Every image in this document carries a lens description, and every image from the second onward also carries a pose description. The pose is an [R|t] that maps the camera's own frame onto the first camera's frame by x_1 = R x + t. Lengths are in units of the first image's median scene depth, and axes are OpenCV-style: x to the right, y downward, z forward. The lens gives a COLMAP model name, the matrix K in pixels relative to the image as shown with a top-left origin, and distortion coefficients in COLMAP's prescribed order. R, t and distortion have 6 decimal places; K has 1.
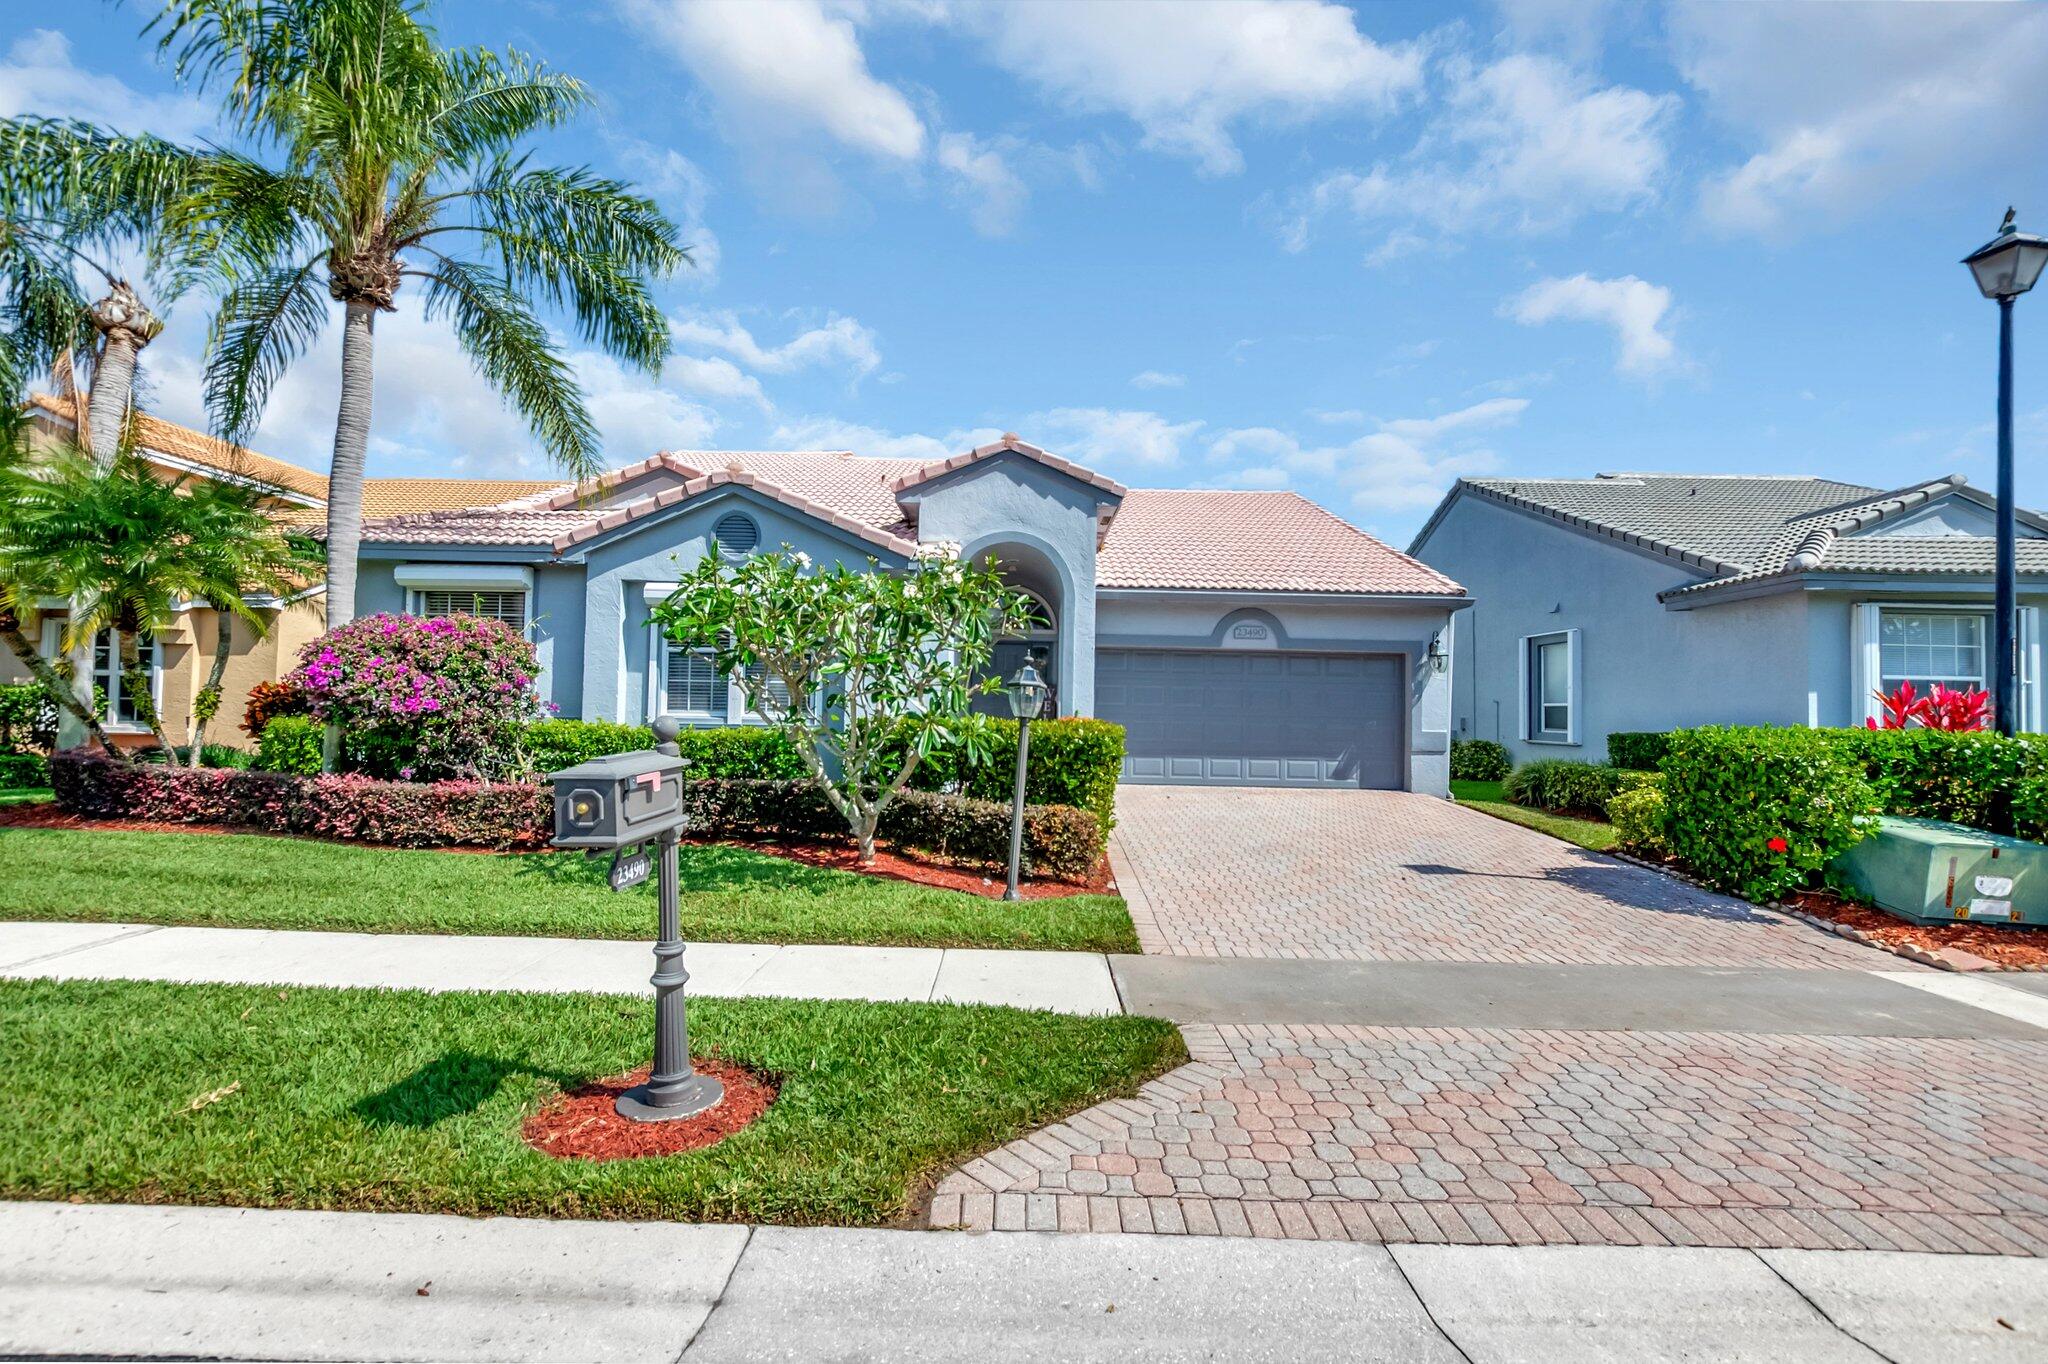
lens RADIAL K [[885.8, 0, 1021.5], [0, 885.8, 663.8], [0, 0, 1]] dist [-0.003876, -0.000347]
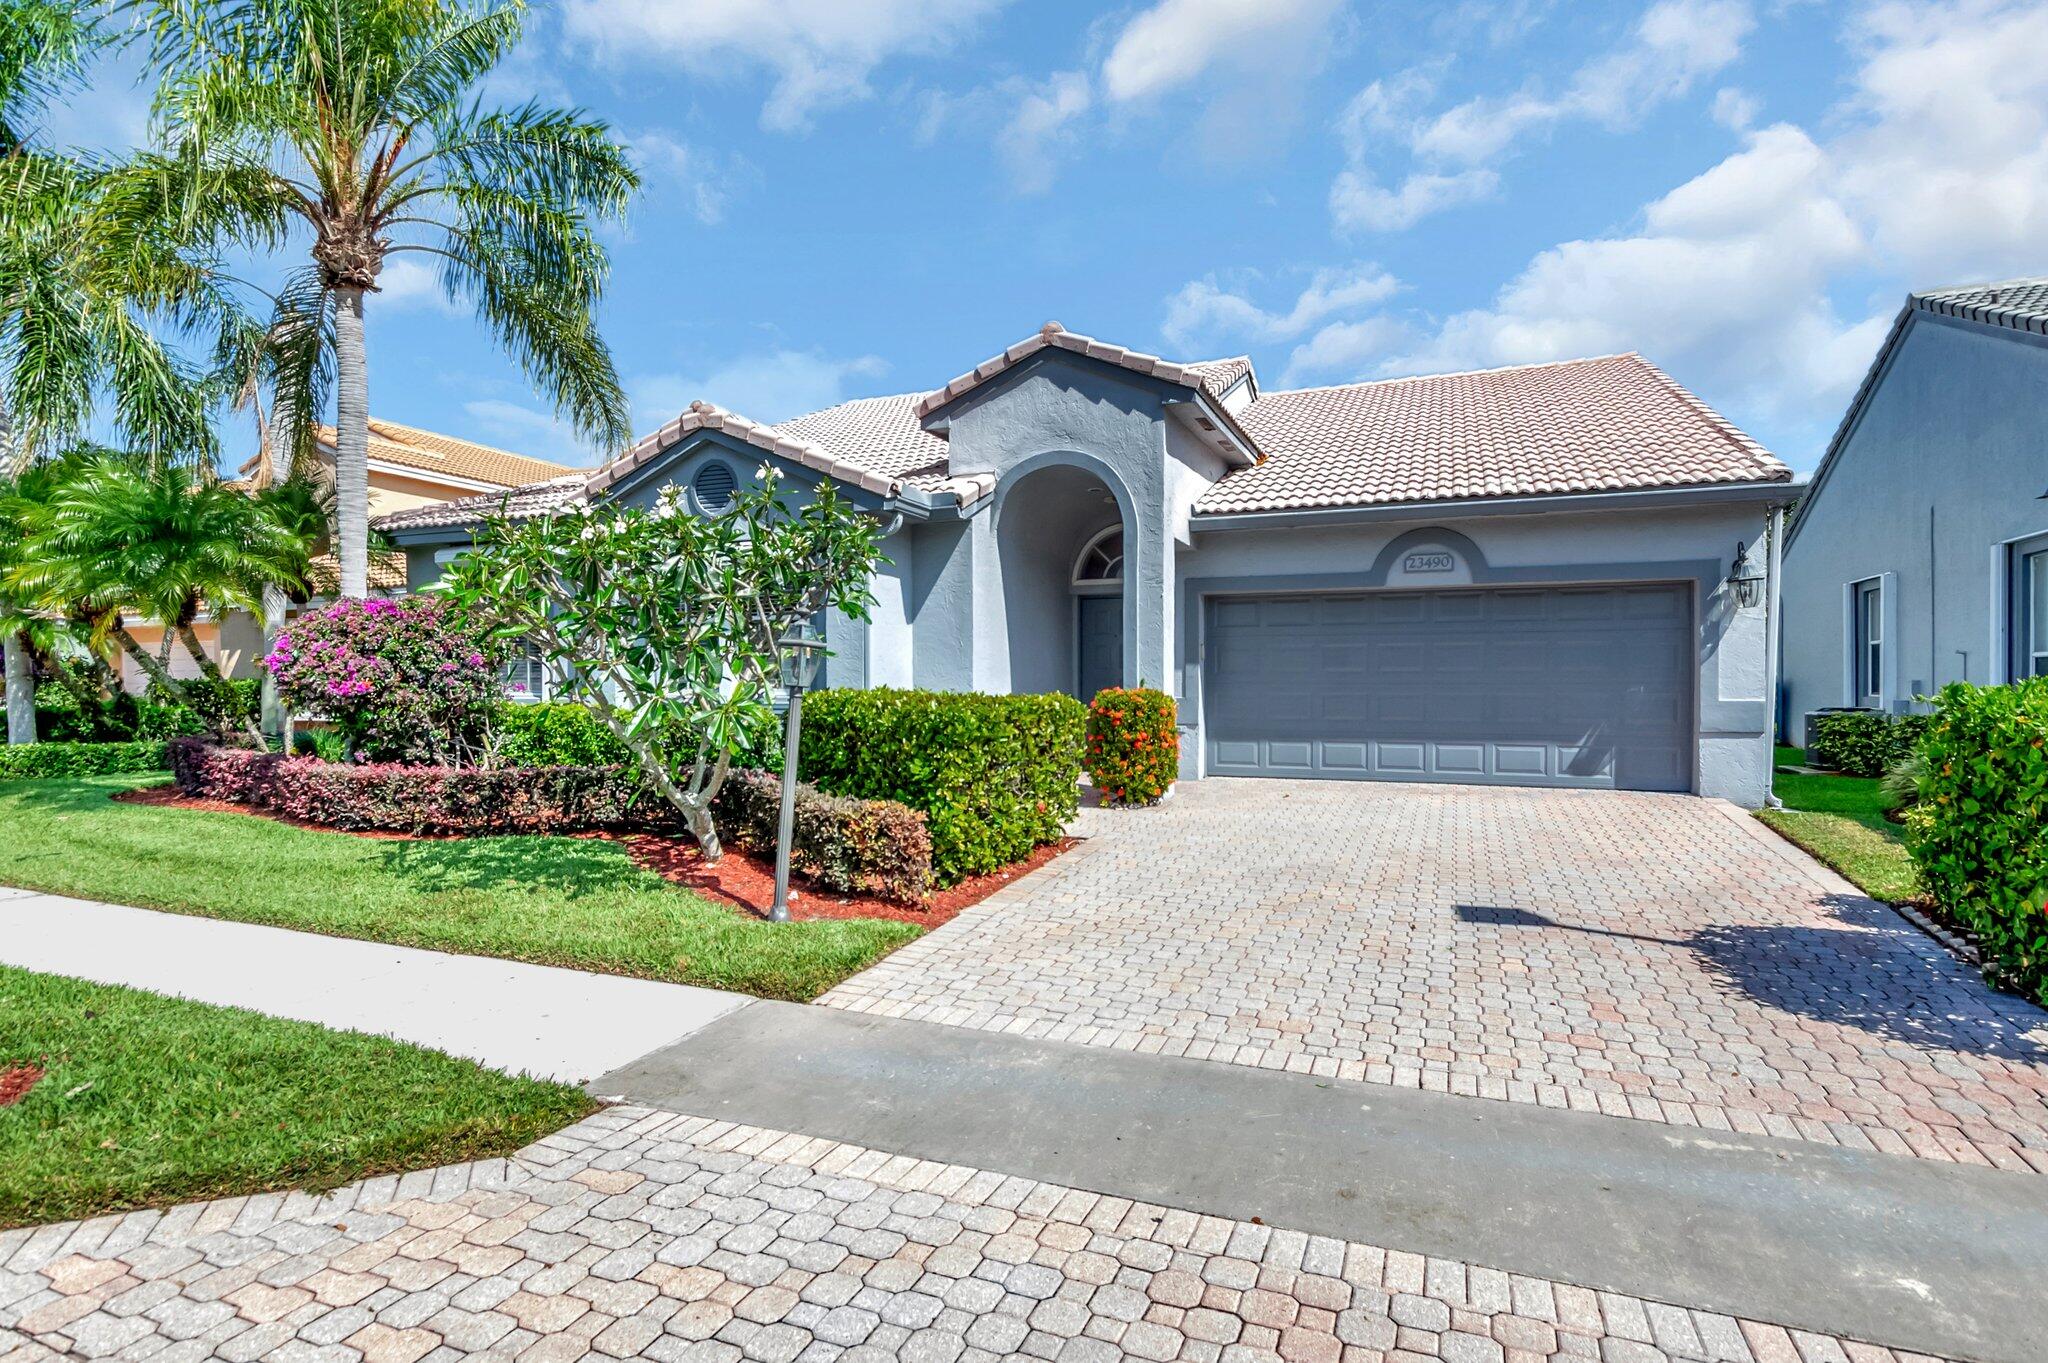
lens RADIAL K [[1043.8, 0, 1024.0], [0, 1043.8, 681.5], [0, 0, 1]] dist [-0.004263, -0.001031]
pose [[0.926894, -0.022167, -0.374667, 0.345085], [0.038553, 0.998597, 0.036296, 0.020047], [0.373337, -0.048087, 0.926449, 0.152232]]
